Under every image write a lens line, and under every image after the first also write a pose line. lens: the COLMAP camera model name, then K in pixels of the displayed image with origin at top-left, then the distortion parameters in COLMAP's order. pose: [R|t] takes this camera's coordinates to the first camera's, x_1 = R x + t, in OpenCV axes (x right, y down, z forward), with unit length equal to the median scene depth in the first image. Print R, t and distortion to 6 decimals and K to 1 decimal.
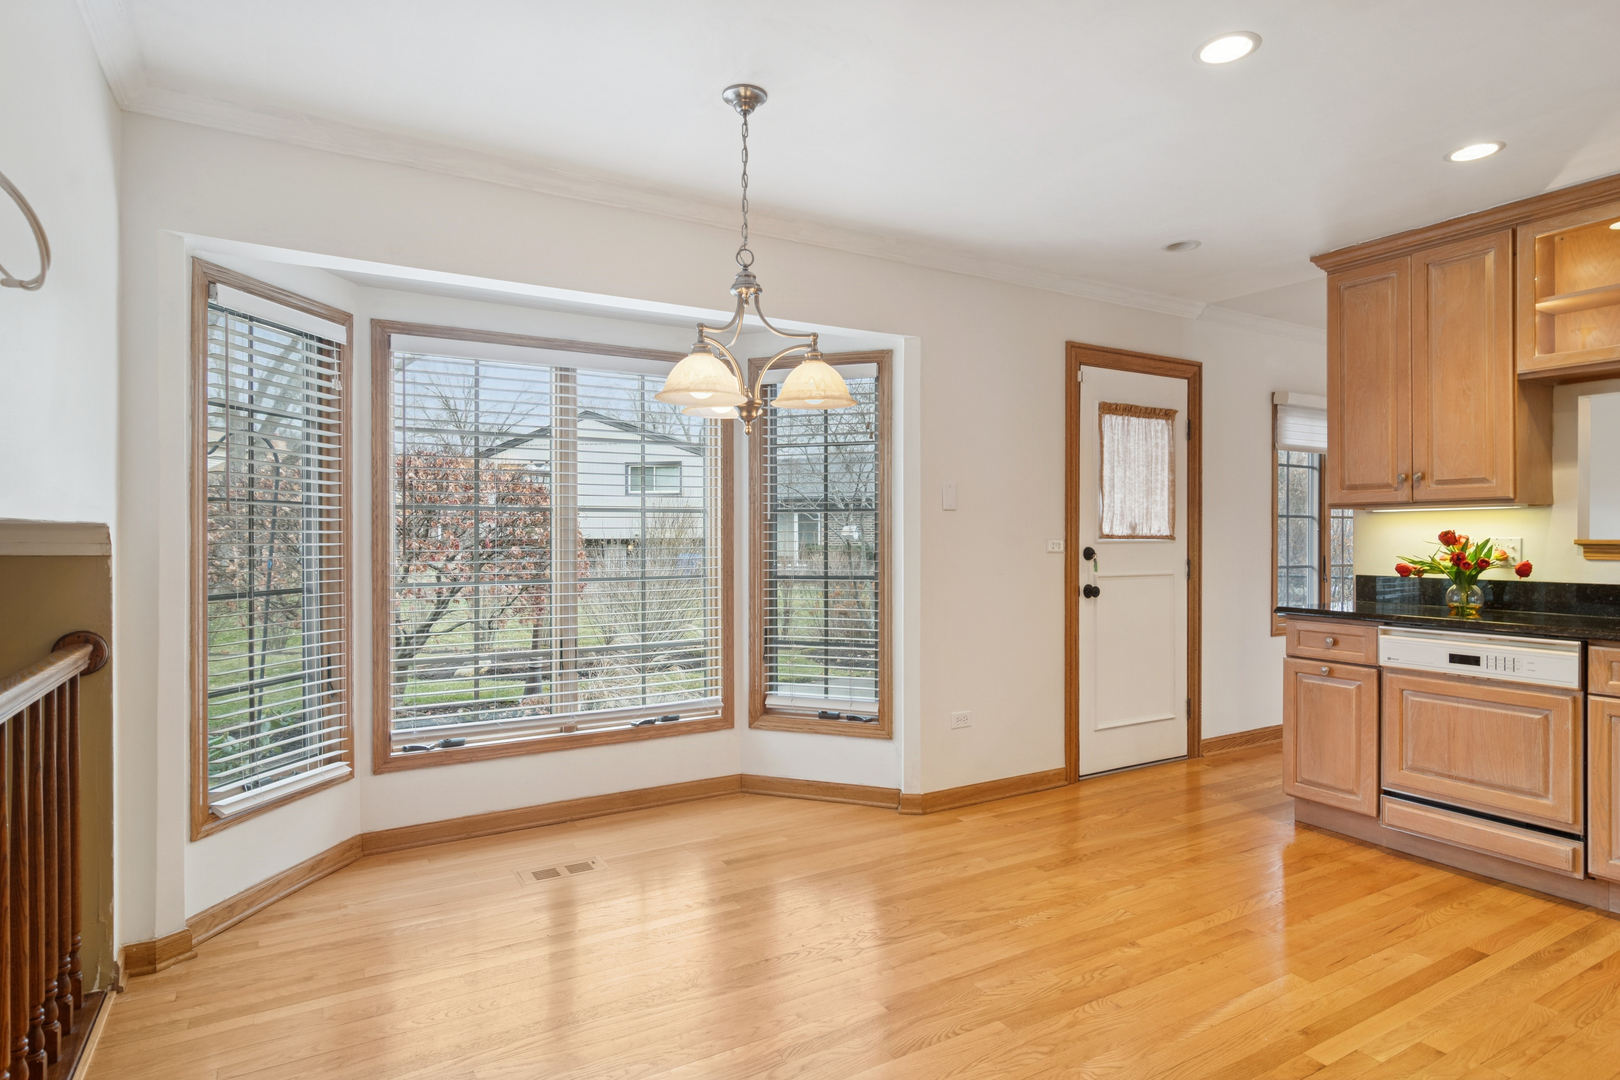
lens RADIAL K [[875.8, 0, 810.9], [0, 875.8, 540.5], [0, 0, 1]] dist [0.007892, 0.000712]
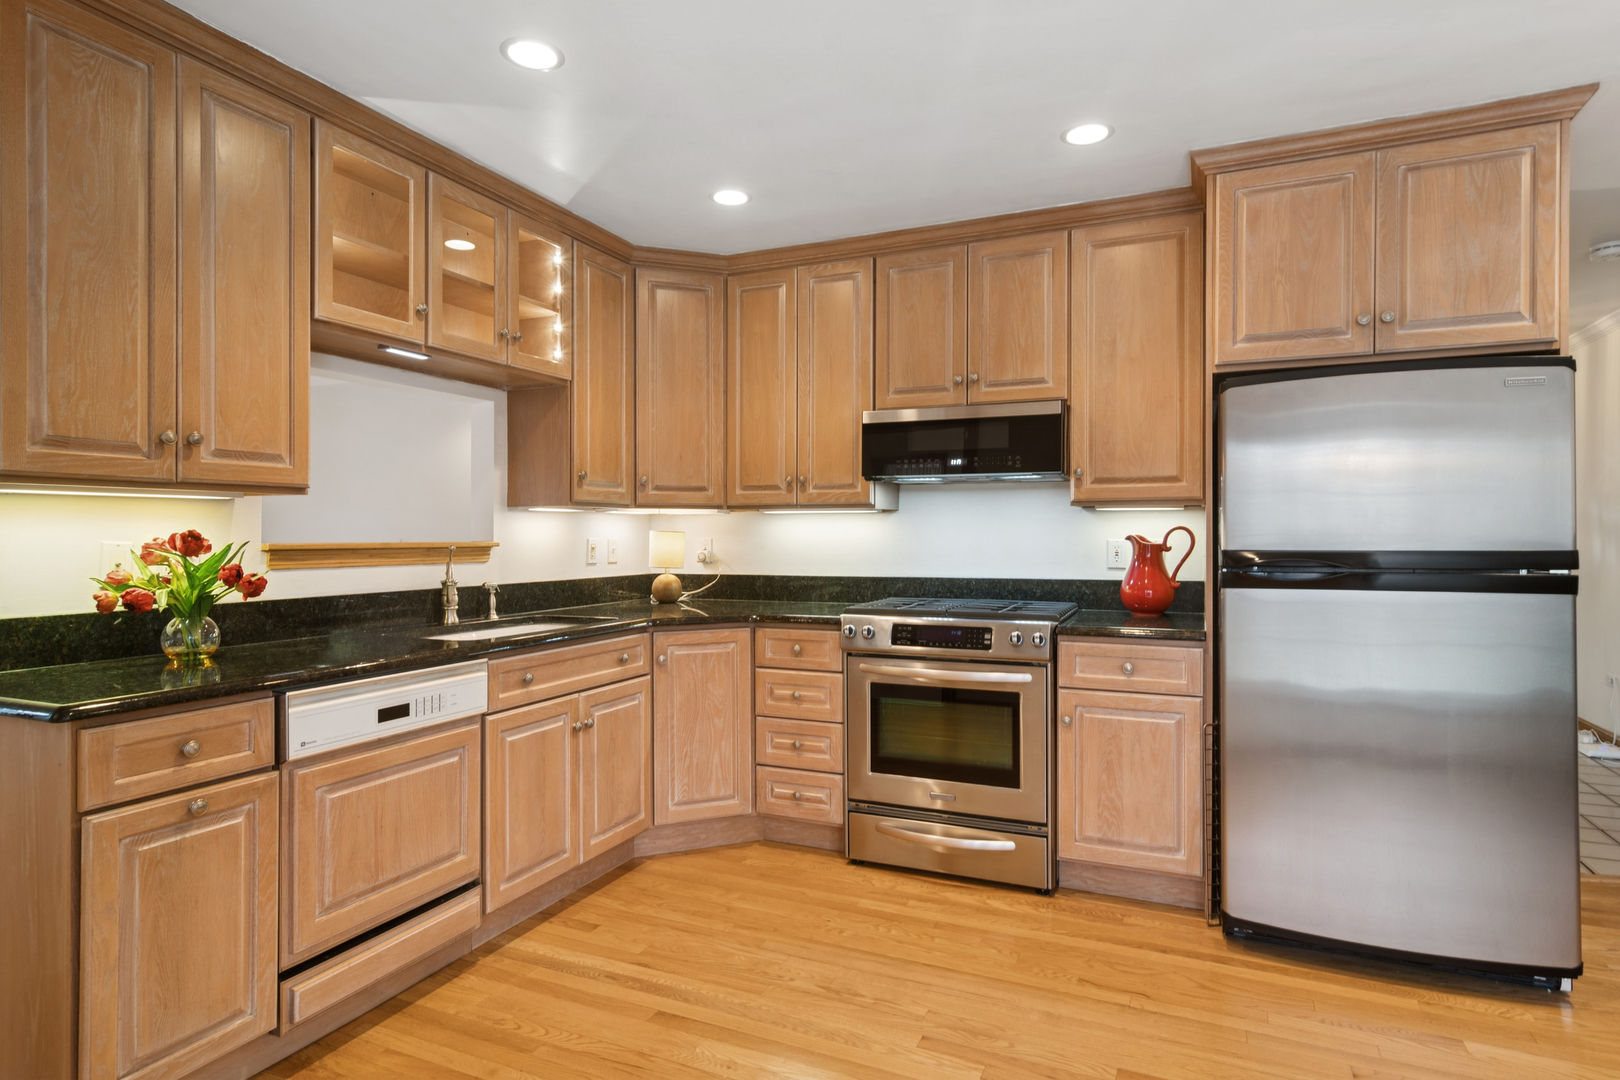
lens RADIAL K [[875.8, 0, 815.6], [0, 875.8, 533.9], [0, 0, 1]] dist [0.007892, 0.000712]
pose [[-0.578108, -0.002031, 0.815958, -0.037548], [0.001005, 0.999994, 0.003201, -0.012066], [-0.815960, 0.002671, -0.578103, 1.118163]]
